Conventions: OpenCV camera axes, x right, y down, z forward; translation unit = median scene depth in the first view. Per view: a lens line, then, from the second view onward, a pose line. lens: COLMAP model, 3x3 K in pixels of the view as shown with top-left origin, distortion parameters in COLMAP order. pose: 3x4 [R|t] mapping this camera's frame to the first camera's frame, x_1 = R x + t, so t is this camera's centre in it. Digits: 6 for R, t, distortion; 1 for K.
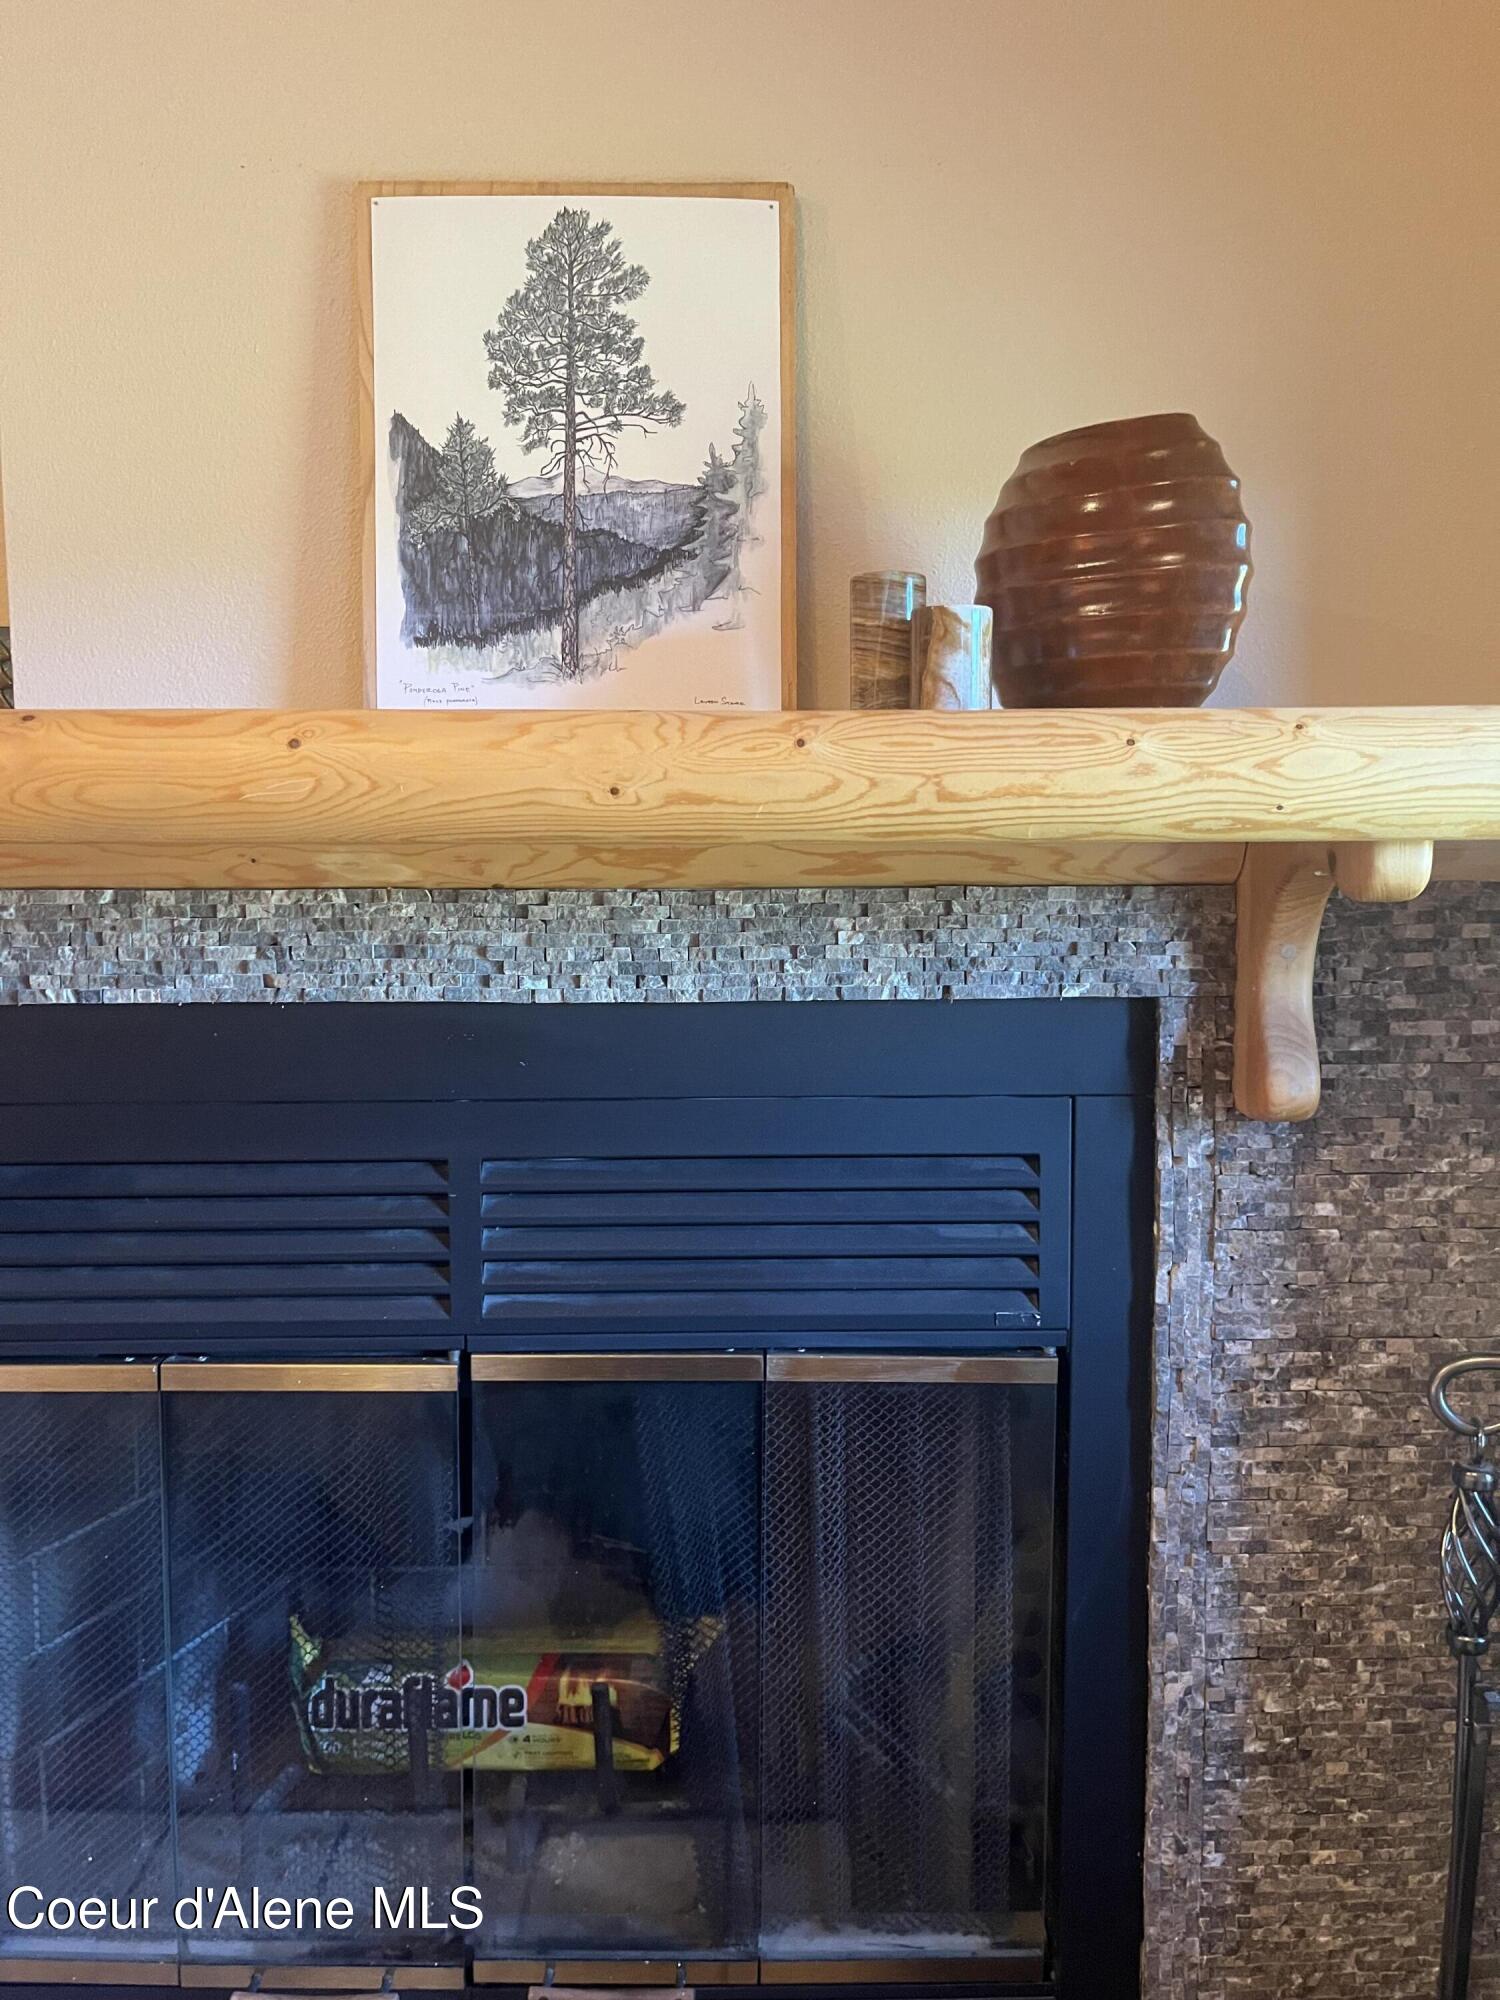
lens RADIAL K [[1515.5, 0, 762.6], [0, 1515.5, 986.2], [0, 0, 1]] dist [0.045520, 0.001251]
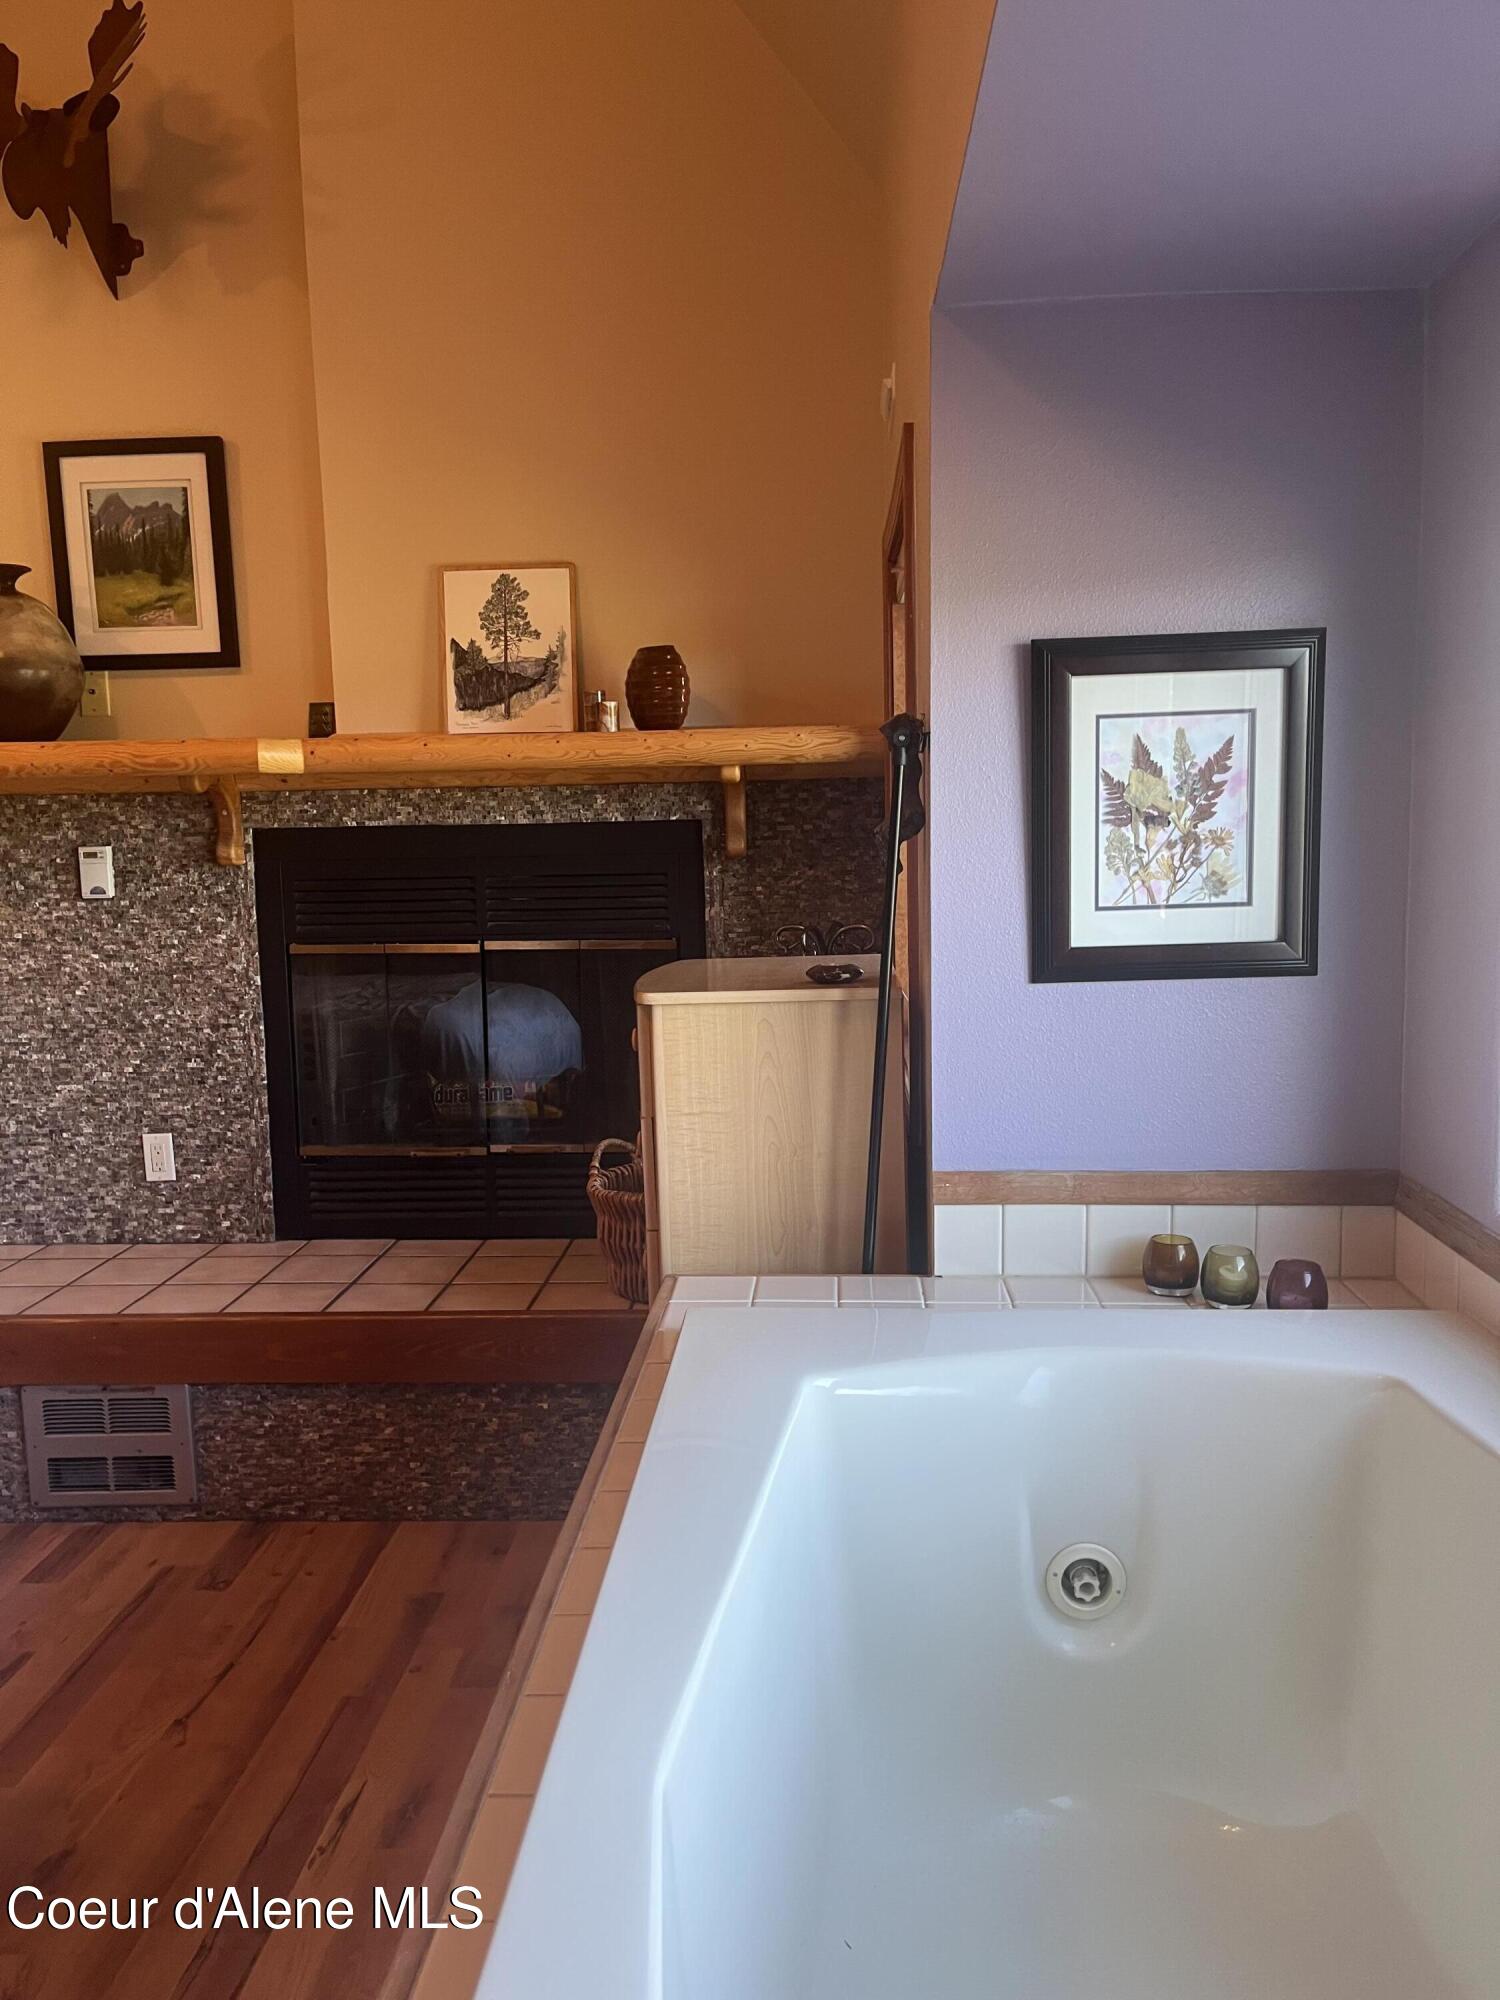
lens RADIAL K [[1515.5, 0, 742.6], [0, 1515.5, 1015.9], [0, 0, 1]] dist [0.045520, 0.001251]
pose [[0.998036, -0.009835, -0.061861, 0.557434], [0.013179, 0.998461, 0.053877, 0.253353], [0.061236, -0.054587, 0.996630, -2.186416]]
